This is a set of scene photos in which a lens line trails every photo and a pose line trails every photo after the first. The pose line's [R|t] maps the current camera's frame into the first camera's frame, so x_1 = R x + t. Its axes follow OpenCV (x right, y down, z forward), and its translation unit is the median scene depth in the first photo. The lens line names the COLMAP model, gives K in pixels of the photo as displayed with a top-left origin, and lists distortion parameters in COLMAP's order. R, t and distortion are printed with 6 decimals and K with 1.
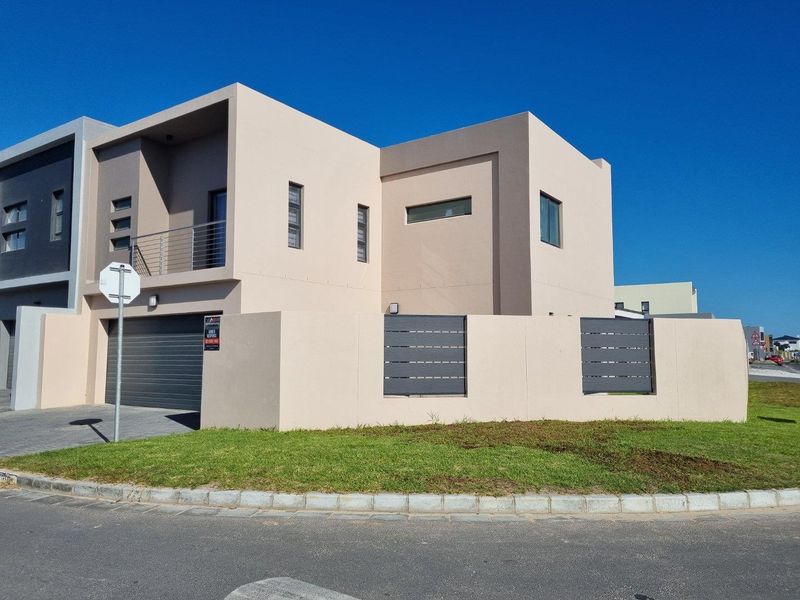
lens RADIAL K [[611.1, 0, 397.8], [0, 611.1, 296.7], [0, 0, 1]] dist [0.006150, 0.015263]
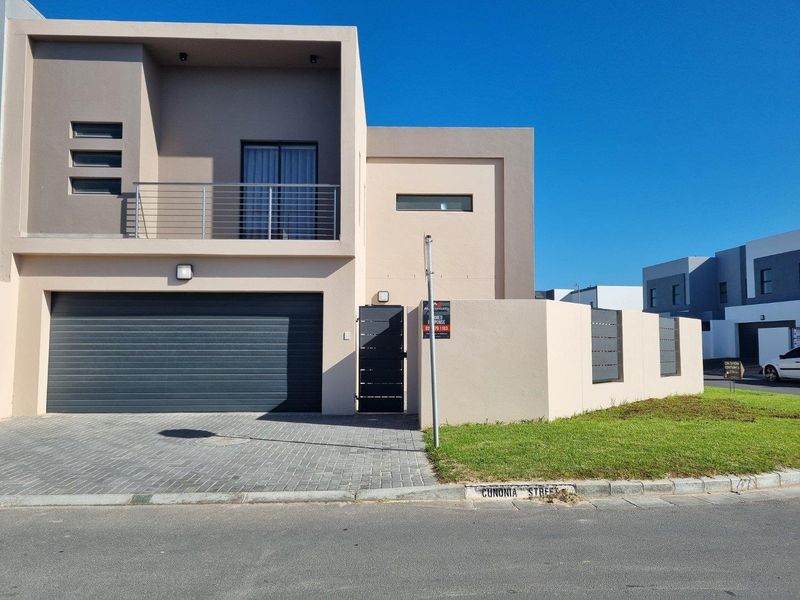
lens RADIAL K [[611.1, 0, 396.7], [0, 611.1, 302.5], [0, 0, 1]] dist [0.006150, 0.015263]
pose [[0.803224, 0.045256, 0.593956, -0.605237], [-0.059407, 0.998225, 0.004279, 0.024584], [-0.592708, -0.038722, 0.804486, 0.223649]]
